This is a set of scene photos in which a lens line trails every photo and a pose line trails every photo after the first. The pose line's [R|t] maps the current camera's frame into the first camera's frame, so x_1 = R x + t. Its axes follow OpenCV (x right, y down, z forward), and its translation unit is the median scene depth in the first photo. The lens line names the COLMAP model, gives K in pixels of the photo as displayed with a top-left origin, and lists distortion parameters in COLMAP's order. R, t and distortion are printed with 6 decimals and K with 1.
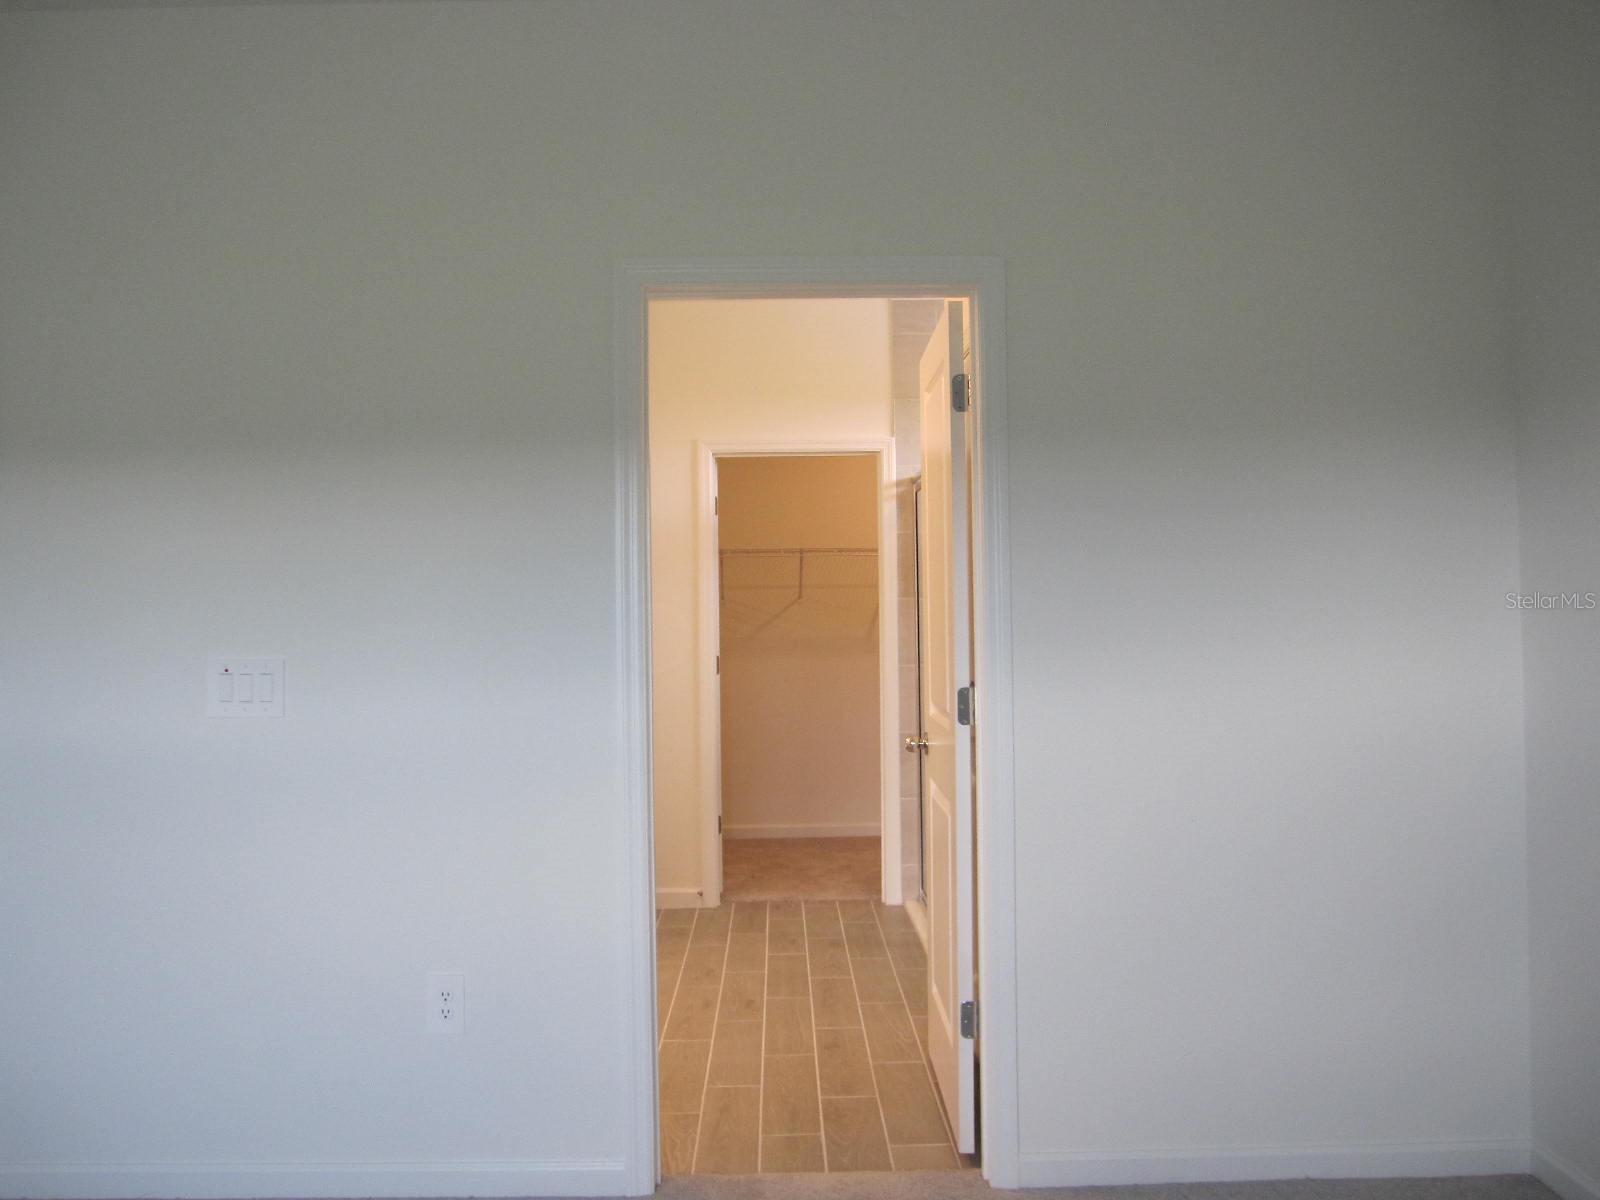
lens RADIAL K [[1329.9, 0, 797.8], [0, 1329.9, 597.3], [0, 0, 1]] dist [-0.070659, 0.048706]
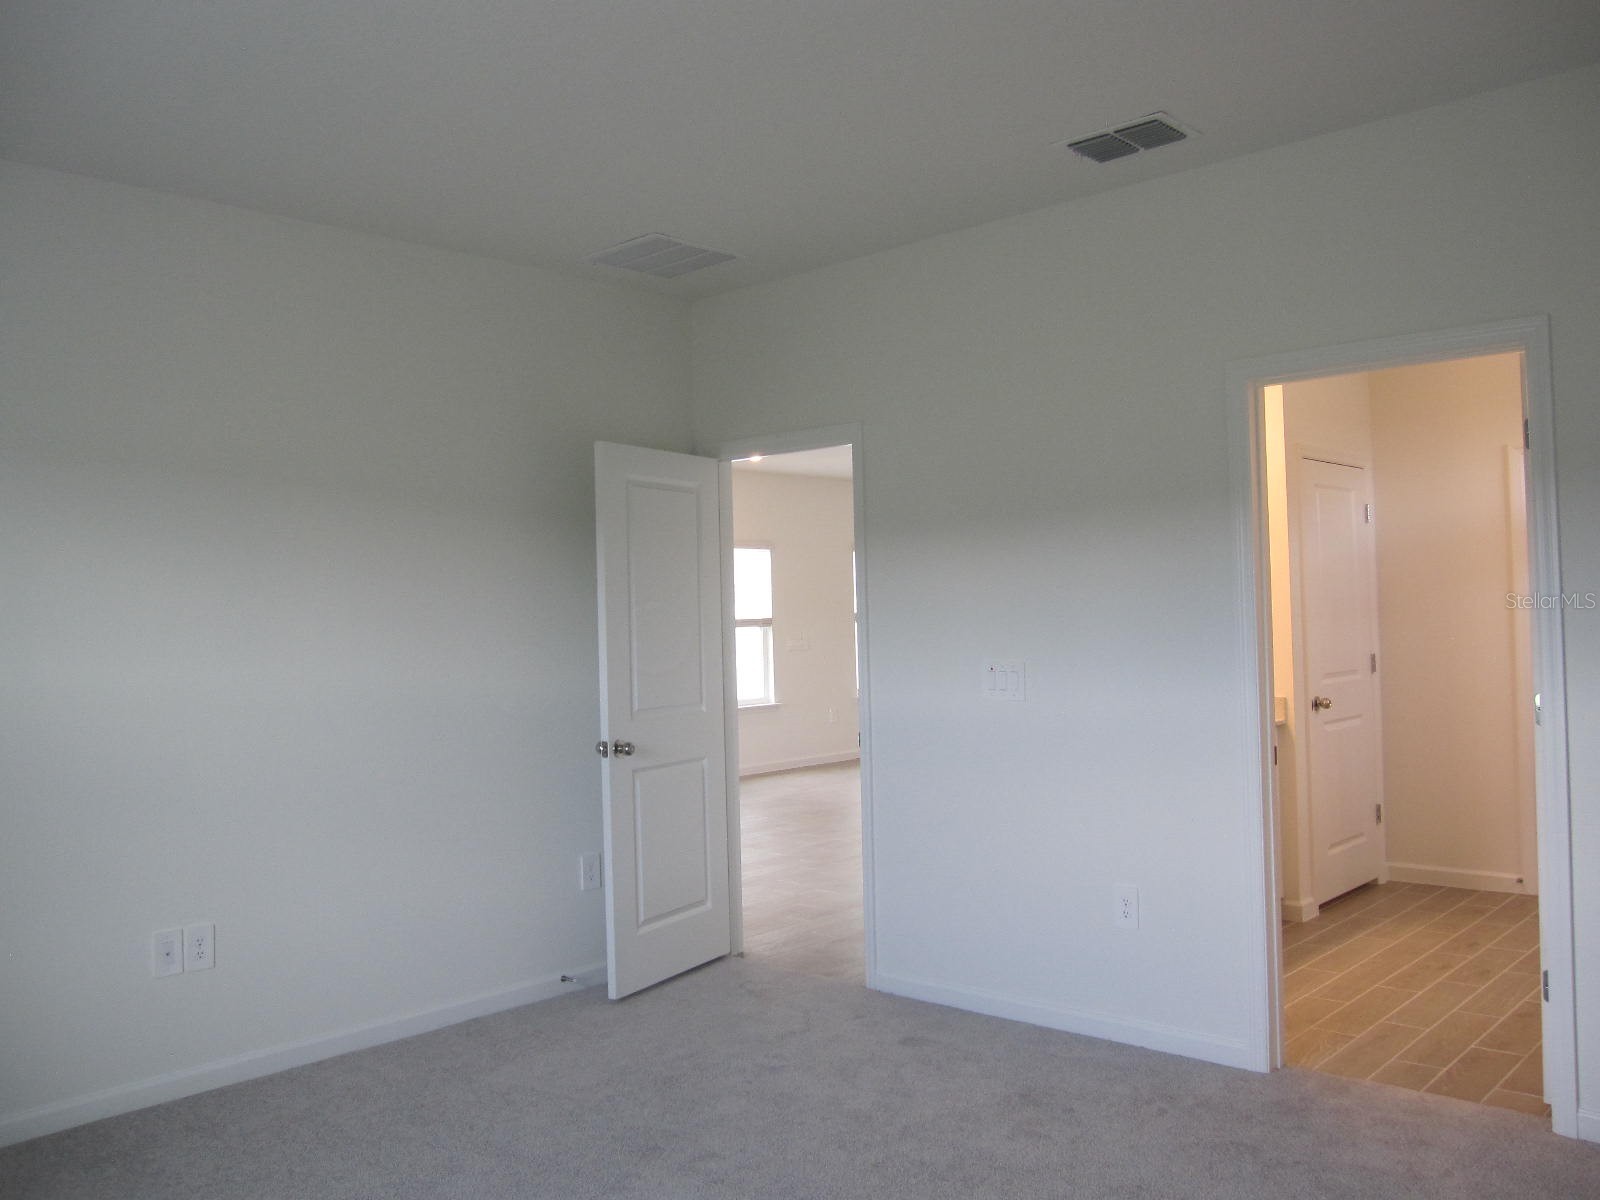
lens RADIAL K [[1329.9, 0, 813.0], [0, 1329.9, 600.4], [0, 0, 1]] dist [-0.070659, 0.048706]
pose [[0.733630, -0.015678, -0.679368, 0.395170], [0.027998, 0.999582, 0.007167, -0.034882], [0.678972, -0.024279, 0.733763, -0.226662]]
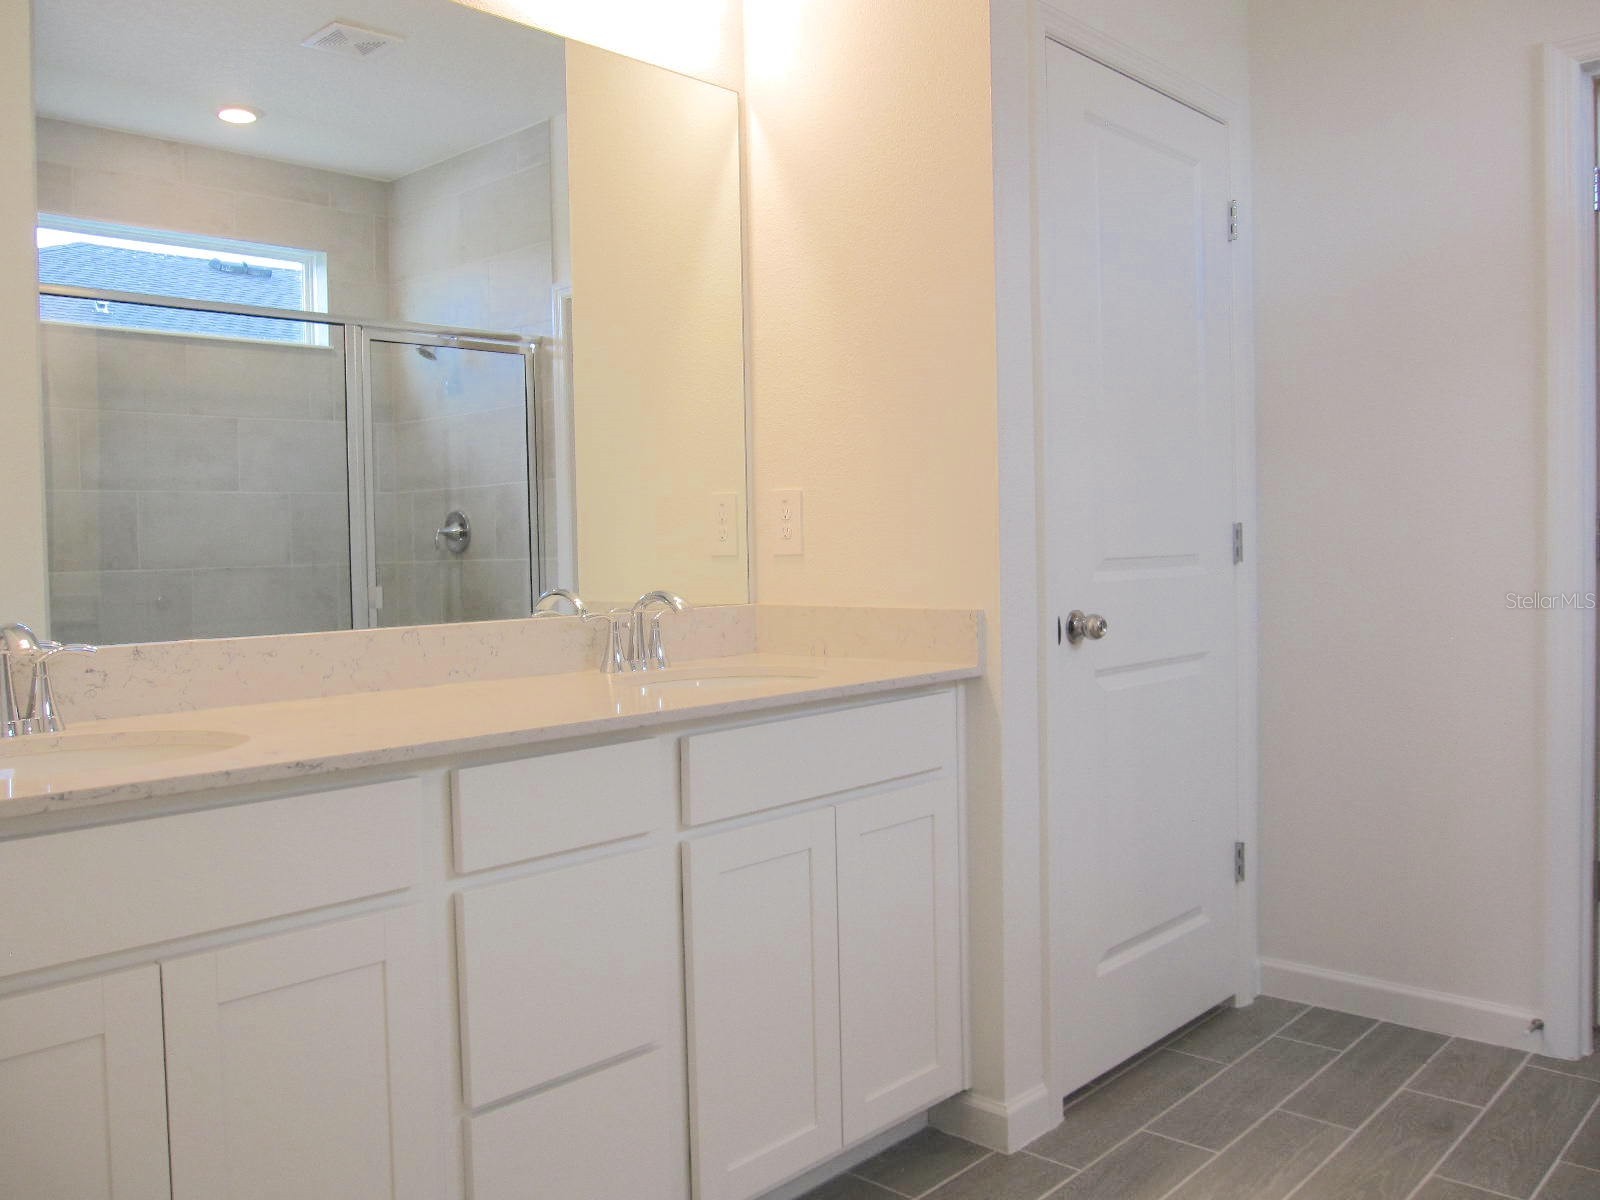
lens RADIAL K [[1329.9, 0, 791.1], [0, 1329.9, 588.4], [0, 0, 1]] dist [-0.070659, 0.048706]
pose [[0.725932, 0.028458, -0.687178, 0.085416], [0.016803, 0.998112, 0.059085, 0.066697], [0.687561, -0.054438, 0.724083, 0.880685]]
